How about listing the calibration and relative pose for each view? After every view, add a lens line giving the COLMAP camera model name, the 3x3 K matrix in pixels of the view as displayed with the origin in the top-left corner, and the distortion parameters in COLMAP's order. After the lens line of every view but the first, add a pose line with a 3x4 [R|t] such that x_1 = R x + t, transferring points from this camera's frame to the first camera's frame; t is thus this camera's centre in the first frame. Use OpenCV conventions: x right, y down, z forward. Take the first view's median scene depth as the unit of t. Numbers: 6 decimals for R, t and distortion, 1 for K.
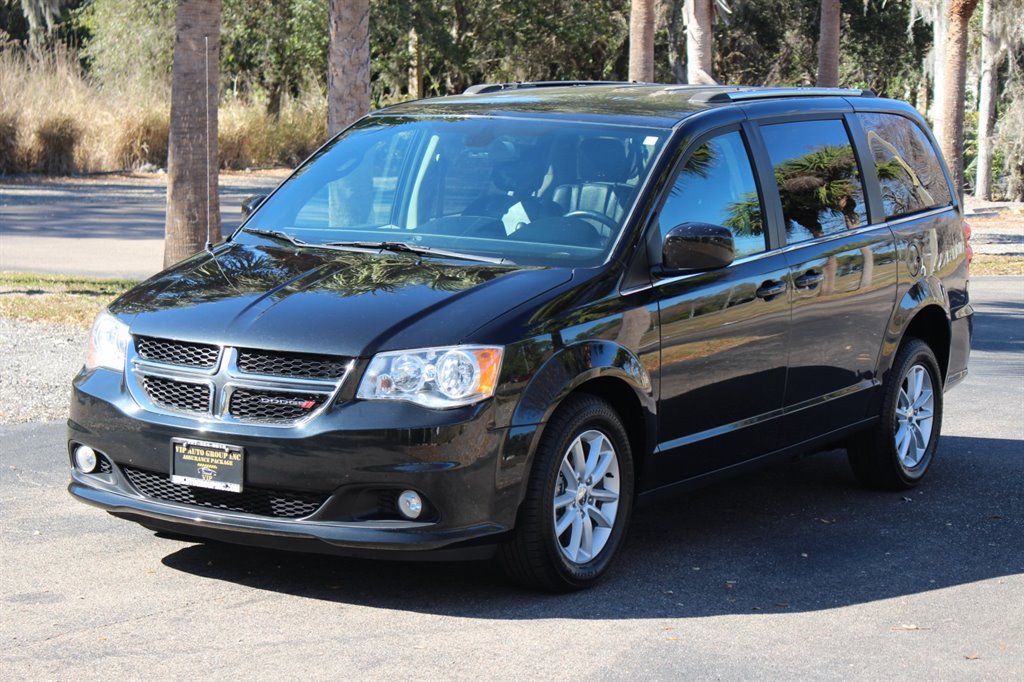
lens RADIAL K [[2436.1, 0, 512.0], [0, 2436.1, 341.0], [0, 0, 1]] dist [-0.020770, -0.168805]
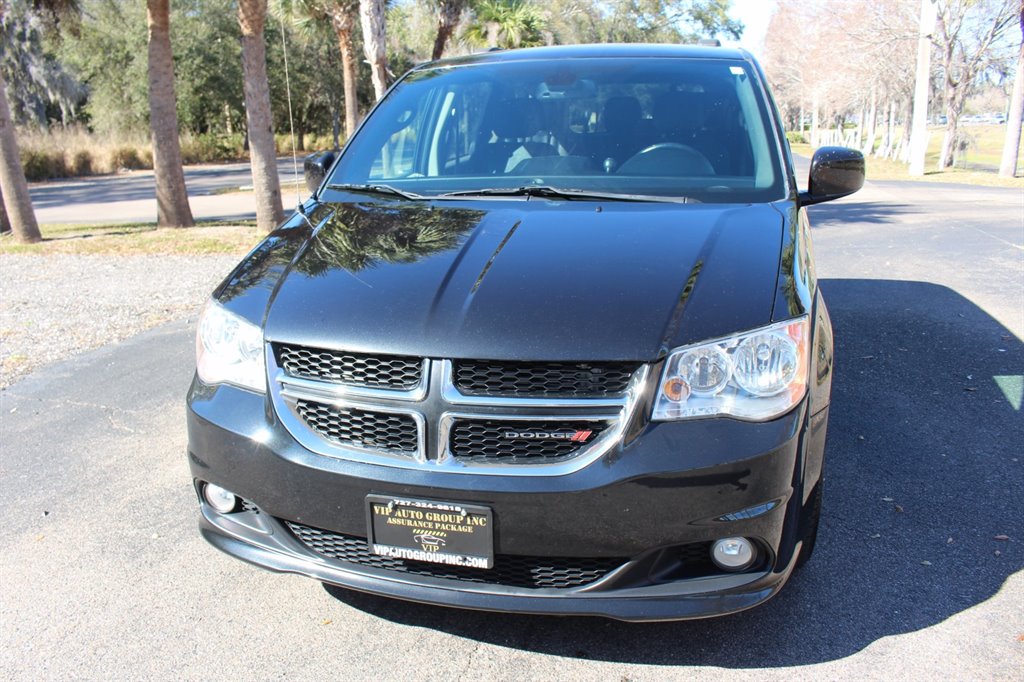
lens RADIAL K [[840.0, 0, 489.9], [0, 840.0, 345.3], [0, 0, 1]] dist [-0.146500, 0.109218]
pose [[0.961025, -0.121258, 0.248451, -0.151343], [0.081102, 0.982793, 0.165951, -0.036882], [-0.264299, -0.139333, 0.954323, 0.728830]]
